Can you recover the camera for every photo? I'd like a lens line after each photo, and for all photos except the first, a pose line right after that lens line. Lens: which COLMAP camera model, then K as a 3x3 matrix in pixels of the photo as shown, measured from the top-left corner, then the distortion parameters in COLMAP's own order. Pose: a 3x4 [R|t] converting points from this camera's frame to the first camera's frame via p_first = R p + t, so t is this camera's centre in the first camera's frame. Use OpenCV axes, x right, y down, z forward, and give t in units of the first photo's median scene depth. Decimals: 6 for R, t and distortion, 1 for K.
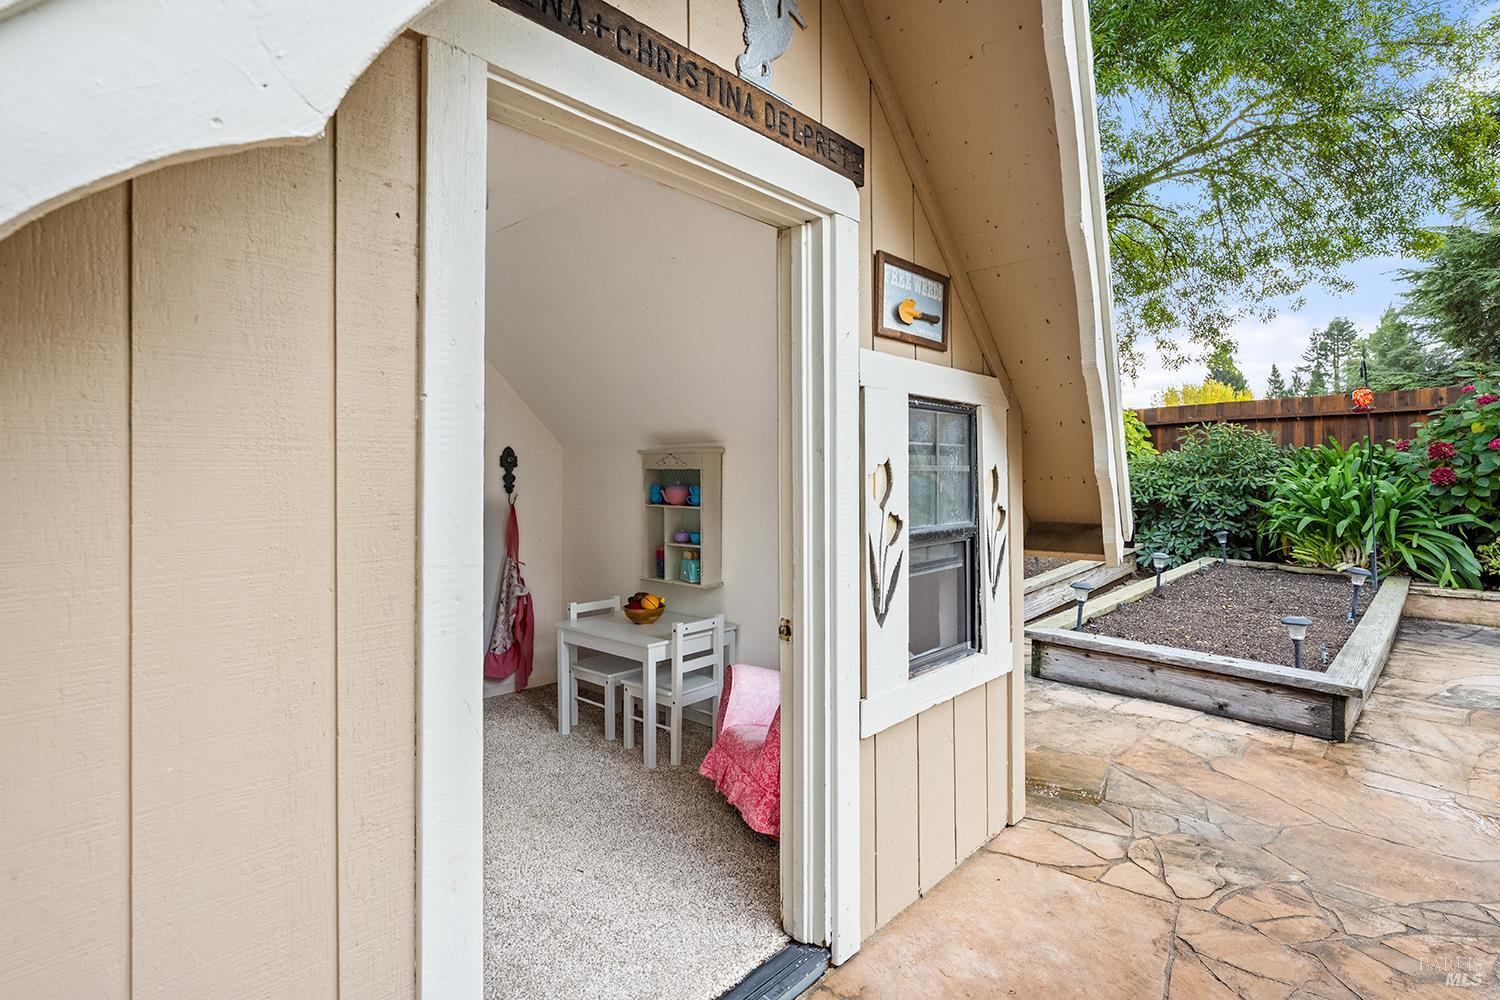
lens RADIAL K [[783.8, 0, 747.1], [0, 783.8, 478.9], [0, 0, 1]] dist [-0.001218, -0.000064]
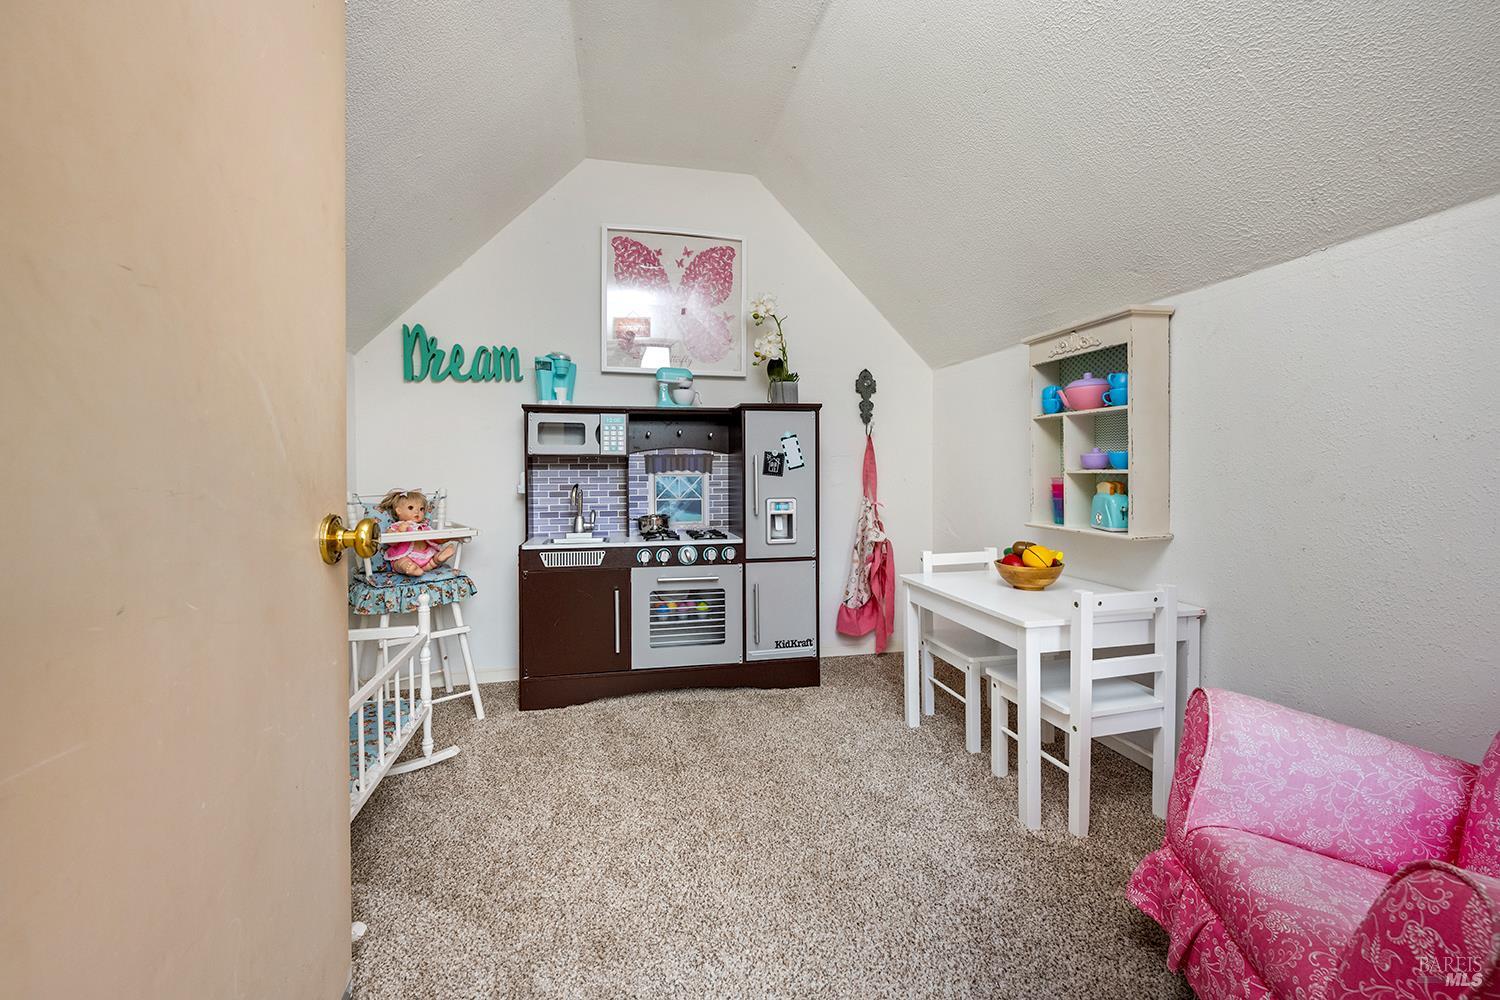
lens RADIAL K [[613.7, 0, 743.1], [0, 613.7, 480.4], [0, 0, 1]] dist [0.000126, -0.000117]
pose [[0.815119, 0.001085, -0.579292, -0.027124], [0.007414, 0.999897, 0.012306, 0.085044], [0.579245, -0.014326, 0.815027, 0.437543]]
